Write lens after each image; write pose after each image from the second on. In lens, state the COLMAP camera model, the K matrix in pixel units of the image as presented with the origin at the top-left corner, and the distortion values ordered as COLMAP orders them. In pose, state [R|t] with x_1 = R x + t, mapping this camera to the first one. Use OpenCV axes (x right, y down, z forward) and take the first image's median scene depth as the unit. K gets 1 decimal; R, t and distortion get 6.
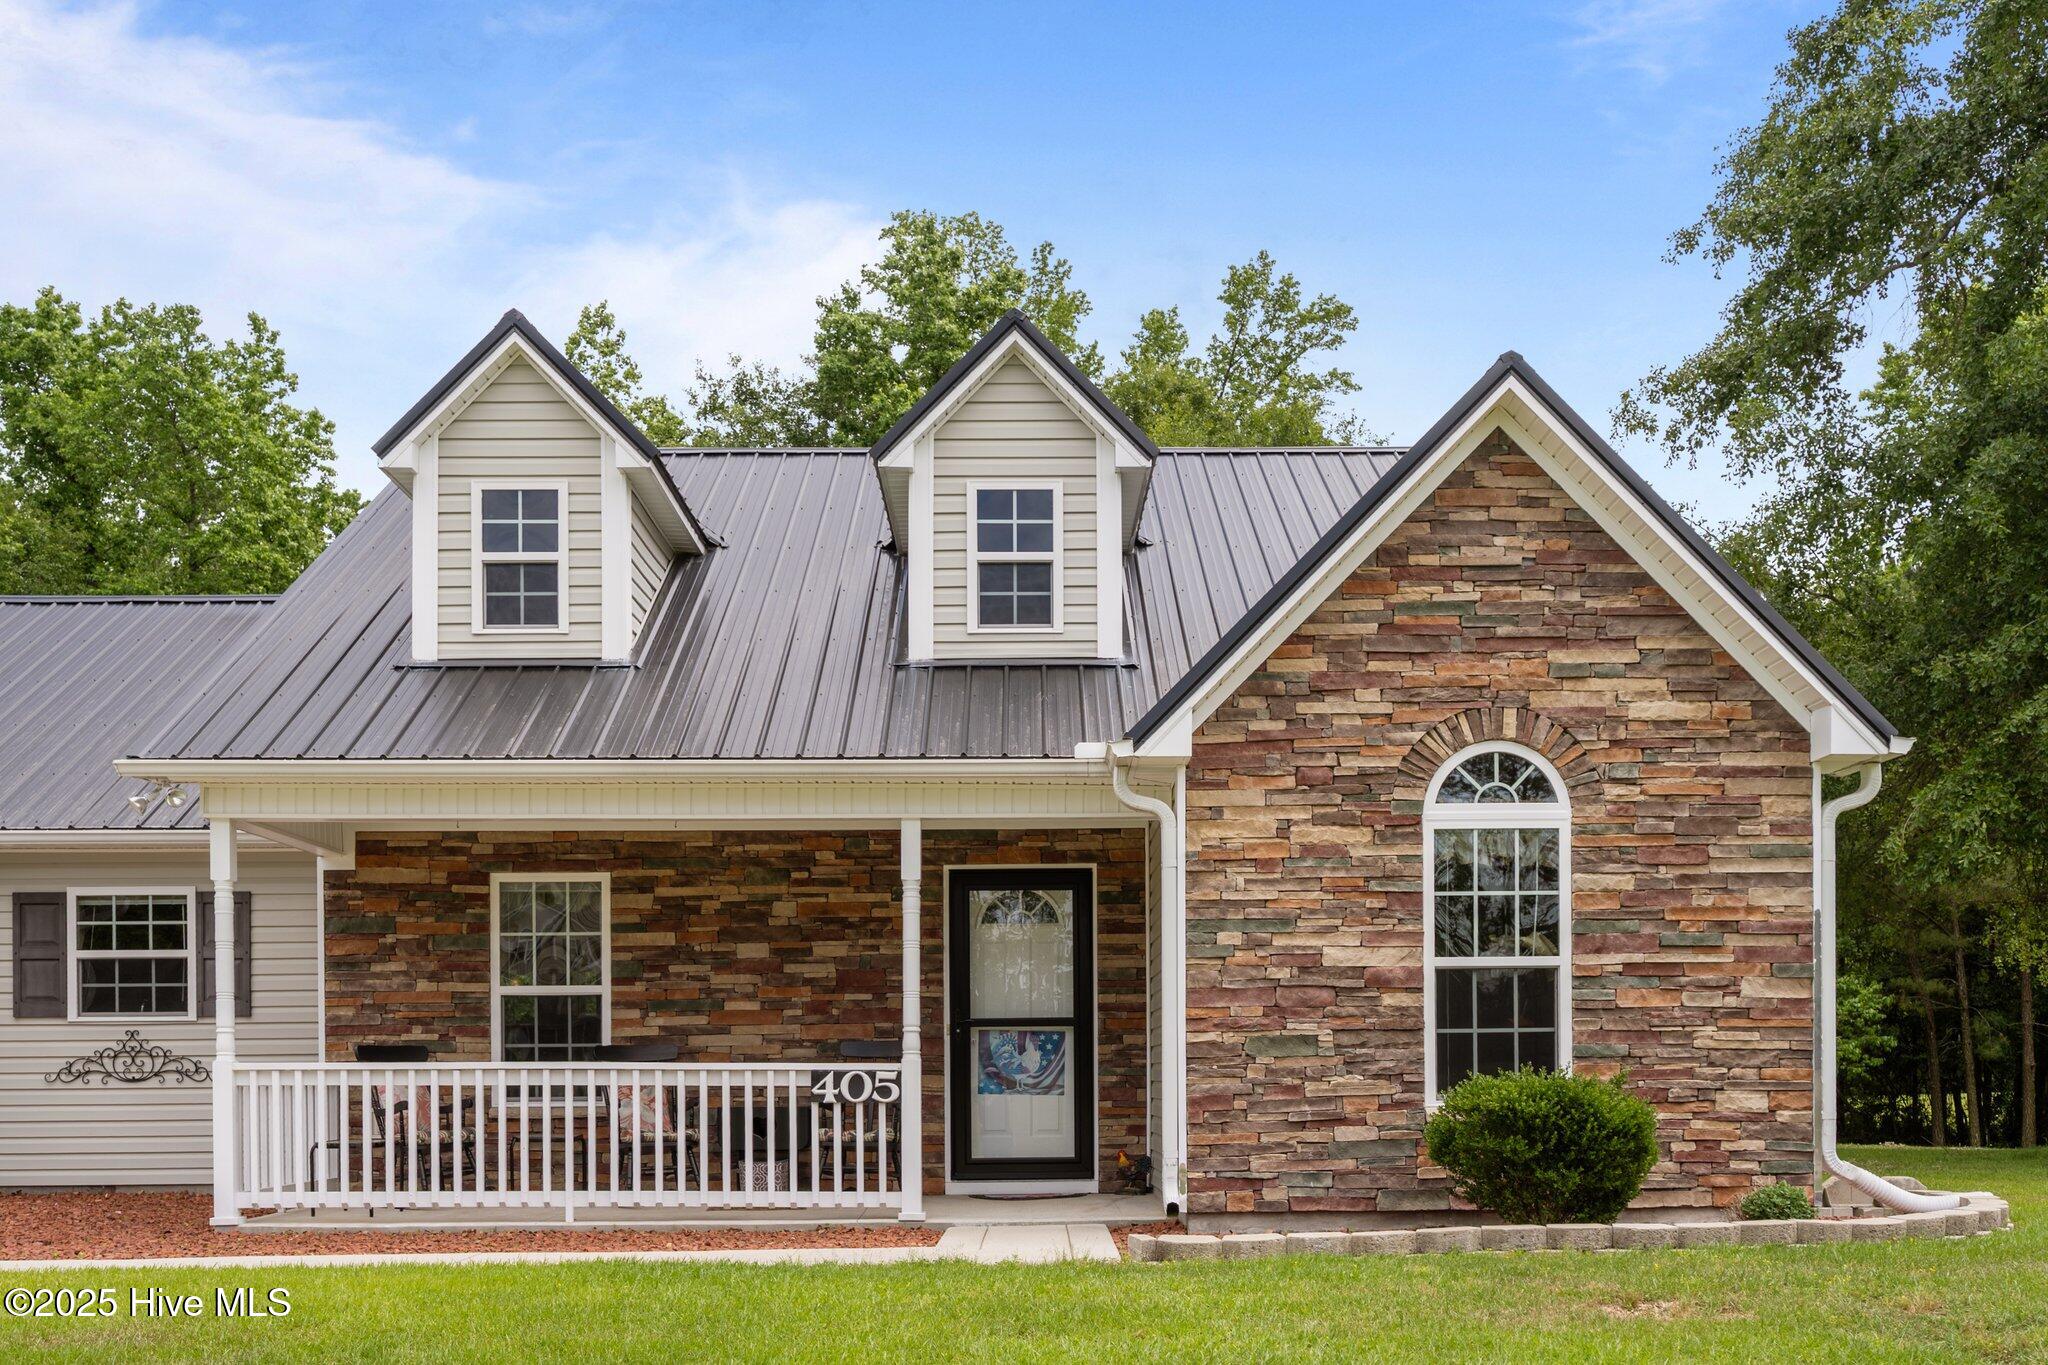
lens RADIAL K [[1889.8, 0, 1044.6], [0, 1889.8, 1046.7], [0, 0, 1]] dist [0.006010, 0.000000]
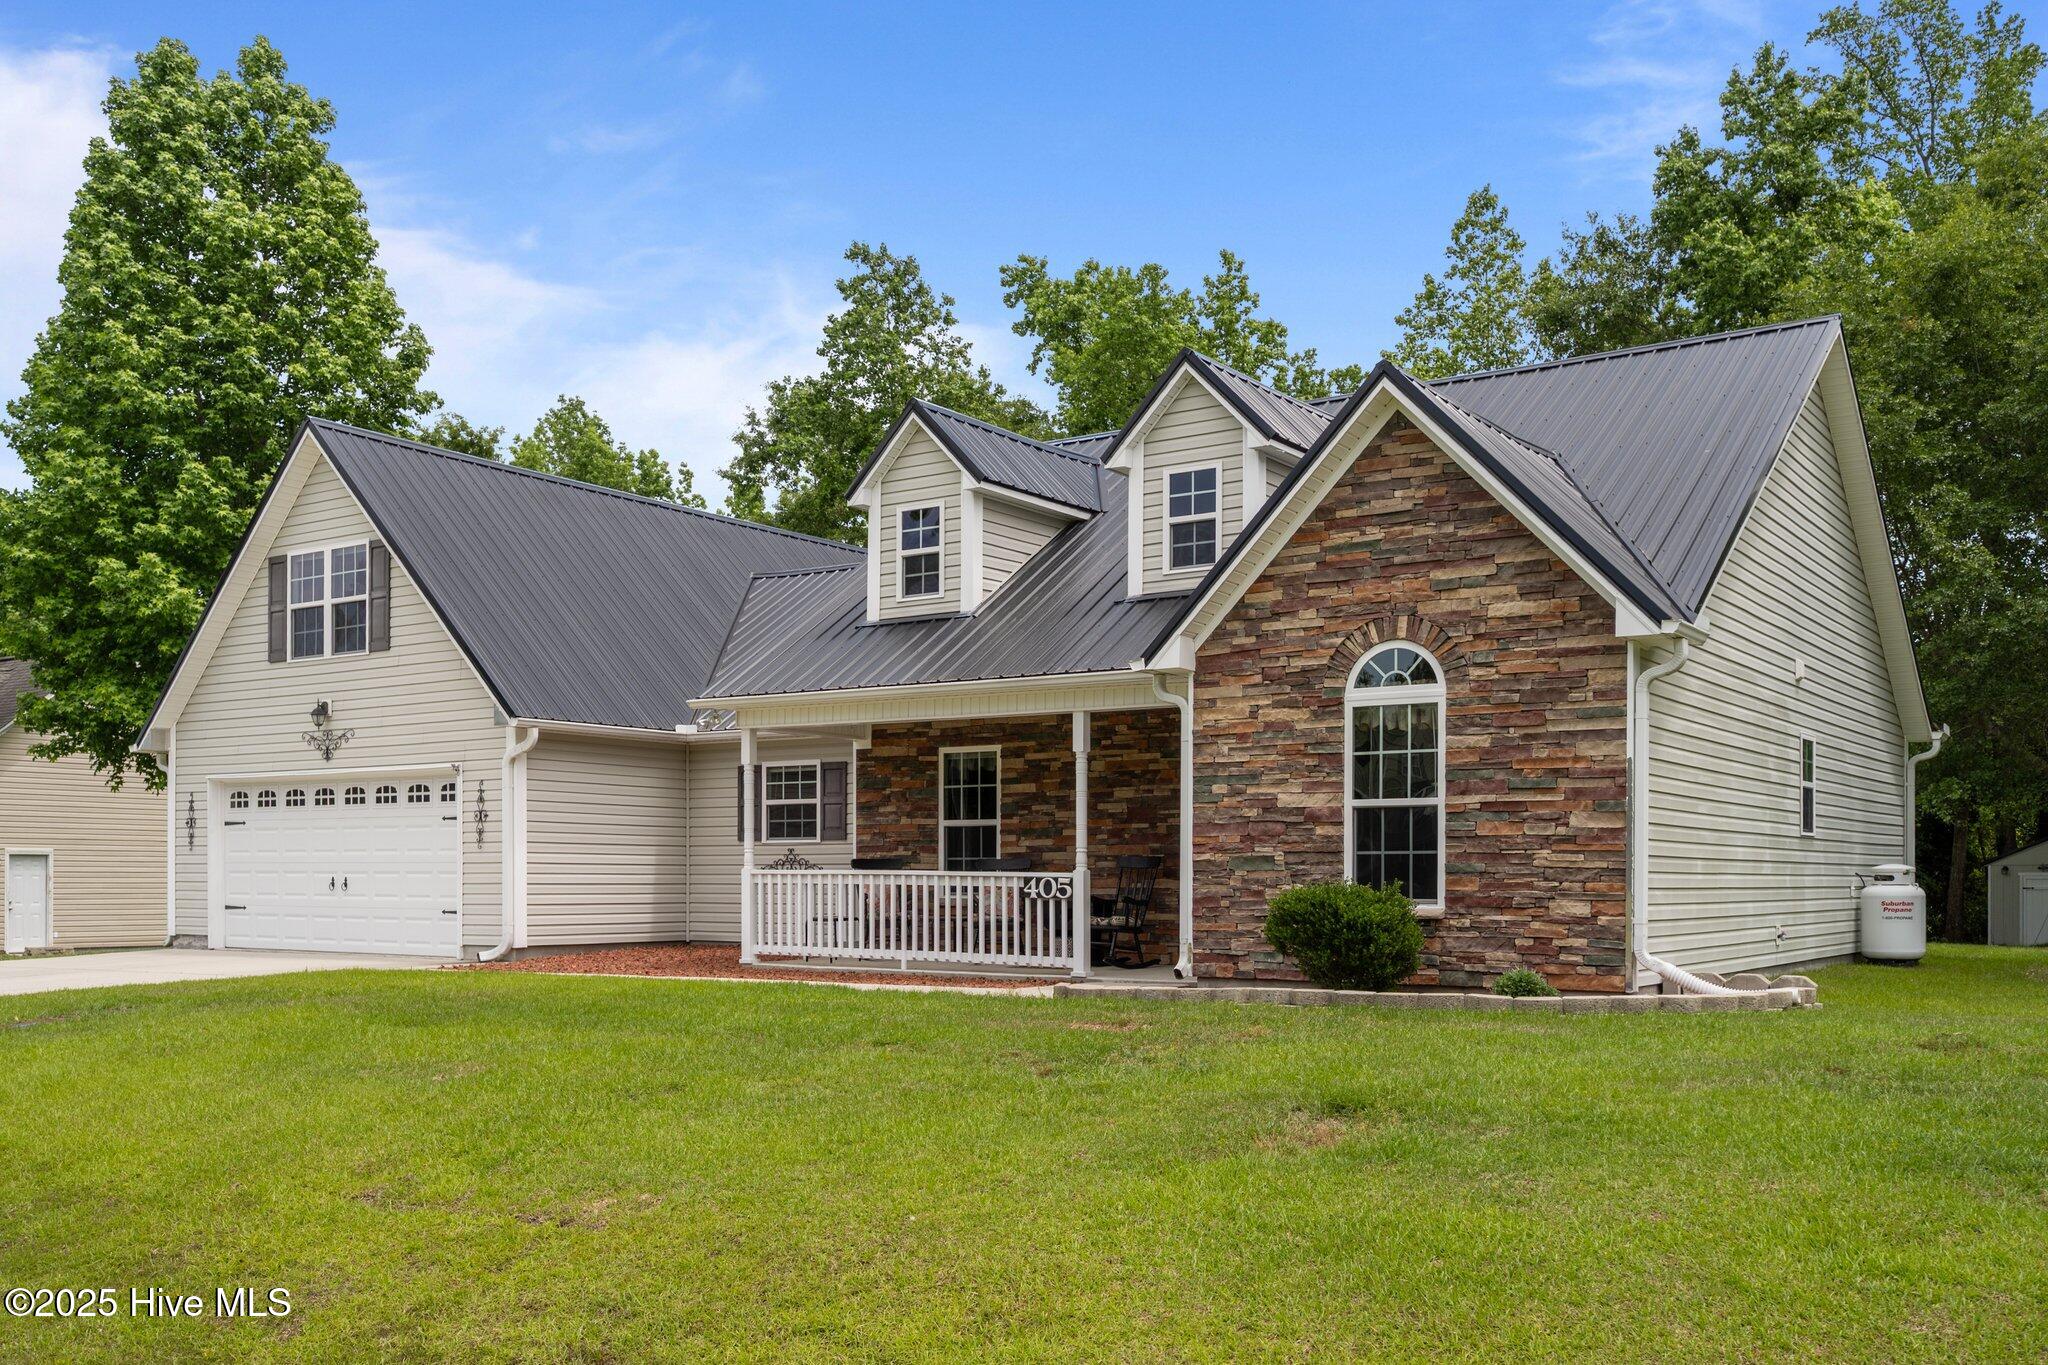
lens RADIAL K [[1889.8, 0, 987.3], [0, 1889.8, 817.9], [0, 0, 1]] dist [0.006010, 0.000000]
pose [[0.801133, -0.008911, -0.598420, 0.711721], [-0.000980, 0.999868, -0.016201, -0.009727], [0.598486, 0.013566, 0.801019, -0.232508]]
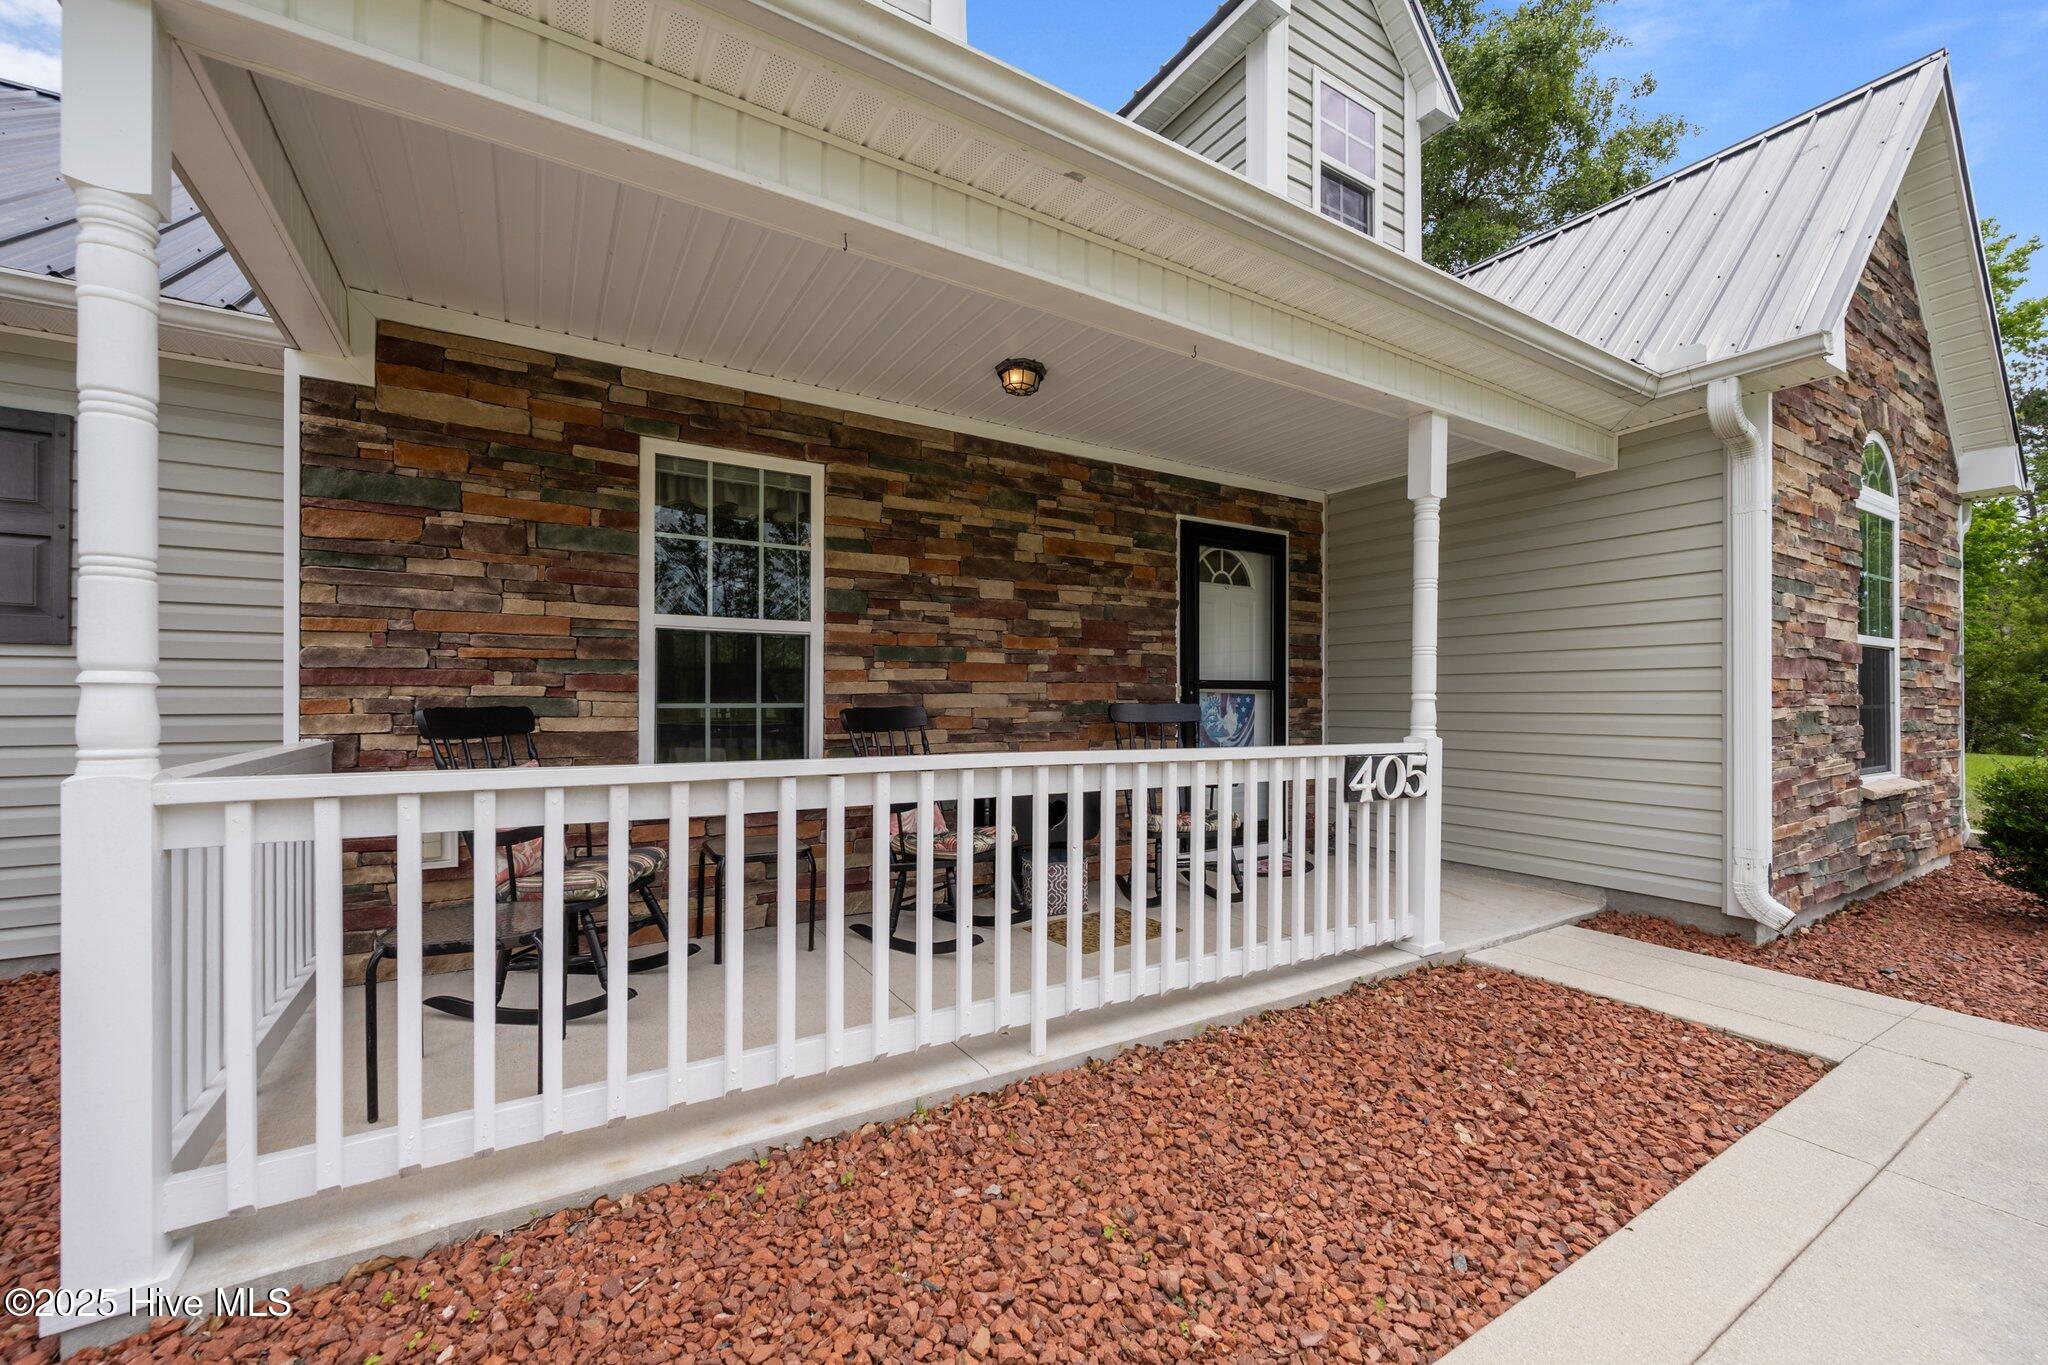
lens RADIAL K [[809.8, 0, 1029.9], [0, 809.8, 697.9], [0, 0, 1]] dist [0.000126, 0.000466]
pose [[0.857503, 0.010881, 0.514363, -0.341945], [-0.016974, 0.999830, 0.007147, -0.007813], [-0.514198, -0.014860, 0.857543, 0.742330]]
